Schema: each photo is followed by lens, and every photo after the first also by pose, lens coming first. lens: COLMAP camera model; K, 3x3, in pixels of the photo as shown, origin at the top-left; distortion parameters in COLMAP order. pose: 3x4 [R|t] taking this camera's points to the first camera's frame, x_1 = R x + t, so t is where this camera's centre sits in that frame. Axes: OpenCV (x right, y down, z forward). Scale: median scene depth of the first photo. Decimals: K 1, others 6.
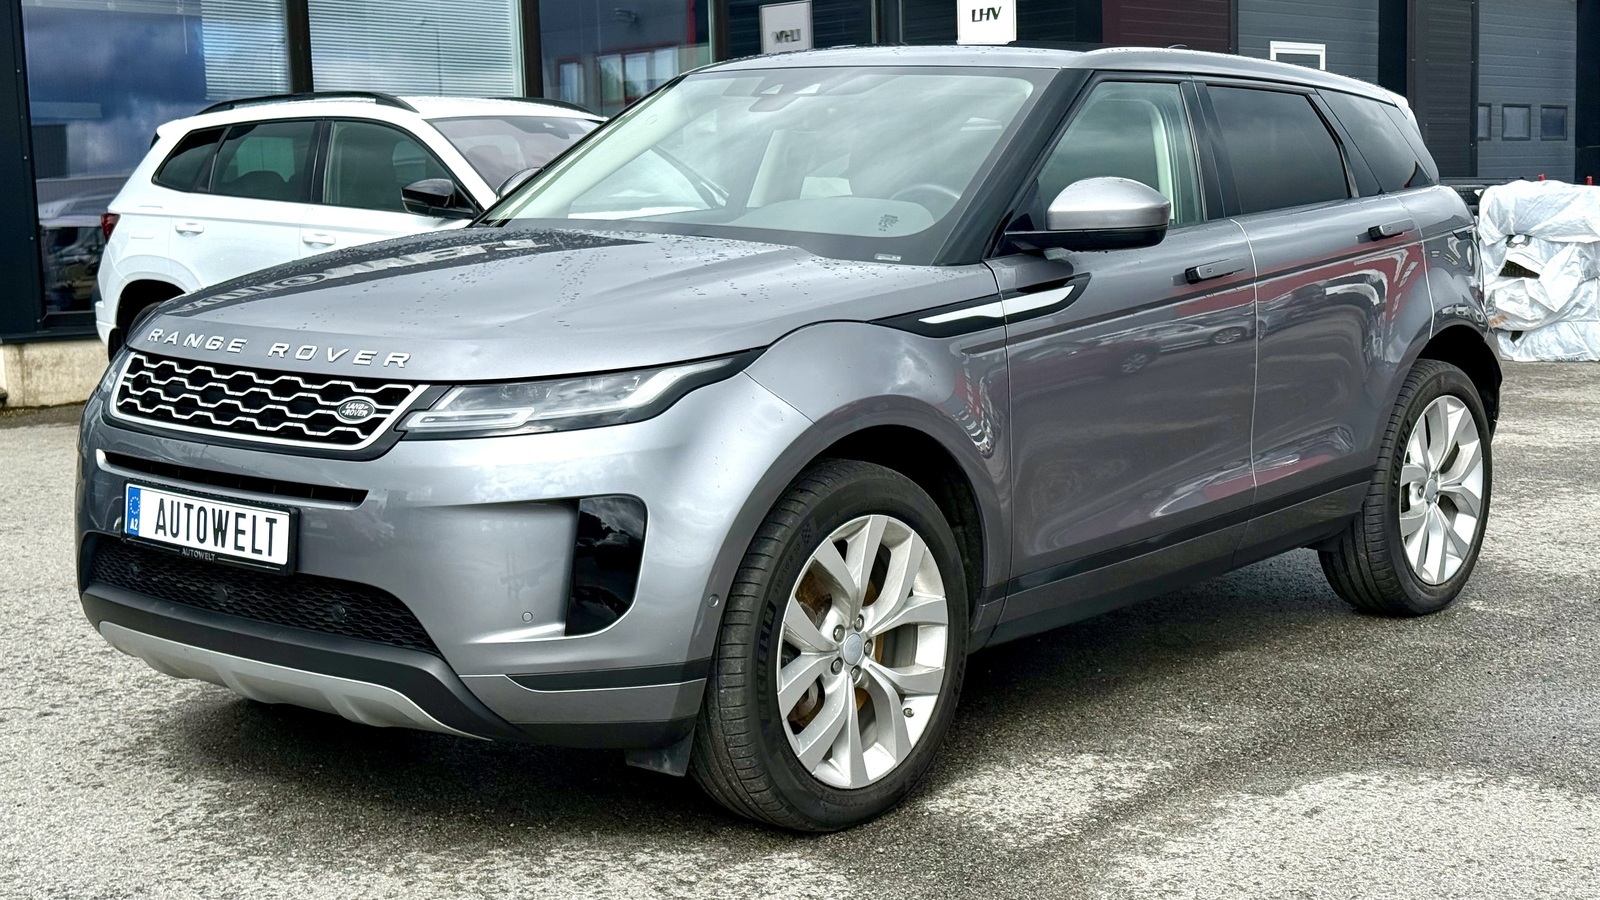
lens RADIAL K [[2257.5, 0, 800.0], [0, 2257.5, 450.0], [0, 0, 1]] dist [0.136101, -0.069659]
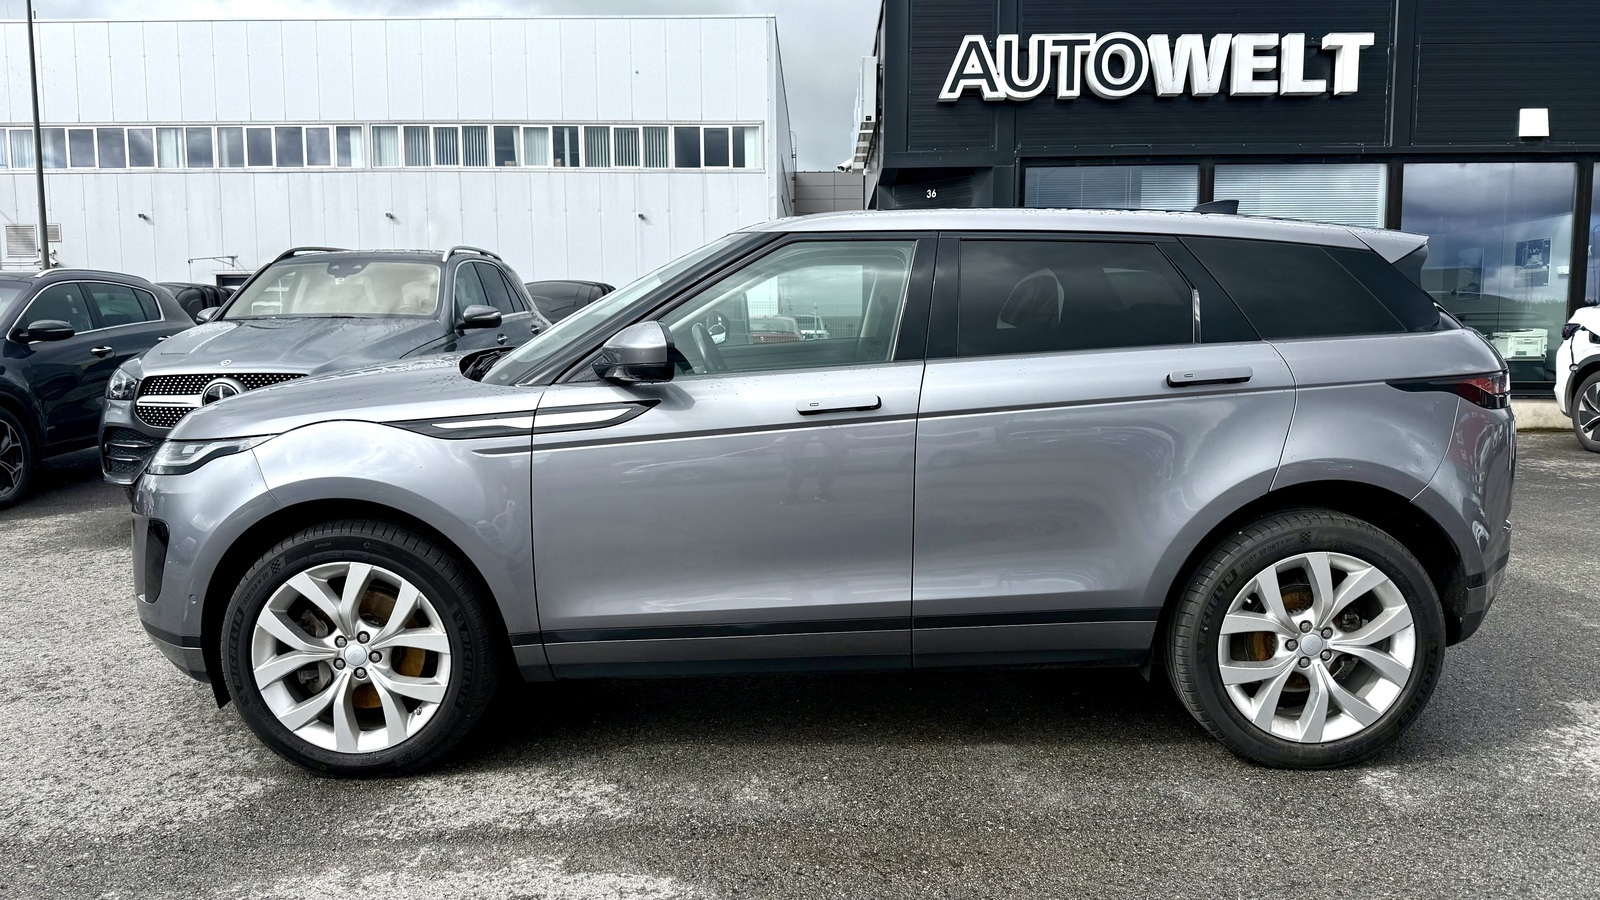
lens RADIAL K [[1122.0, 0, 800.0], [0, 1122.0, 450.0], [0, 0, 1]] dist [-0.007934, -0.001507]
pose [[0.647581, 0.100846, -0.755294, 0.737488], [-0.096688, 0.994067, 0.049827, -0.102634], [0.755838, 0.040760, 0.653489, 0.775274]]
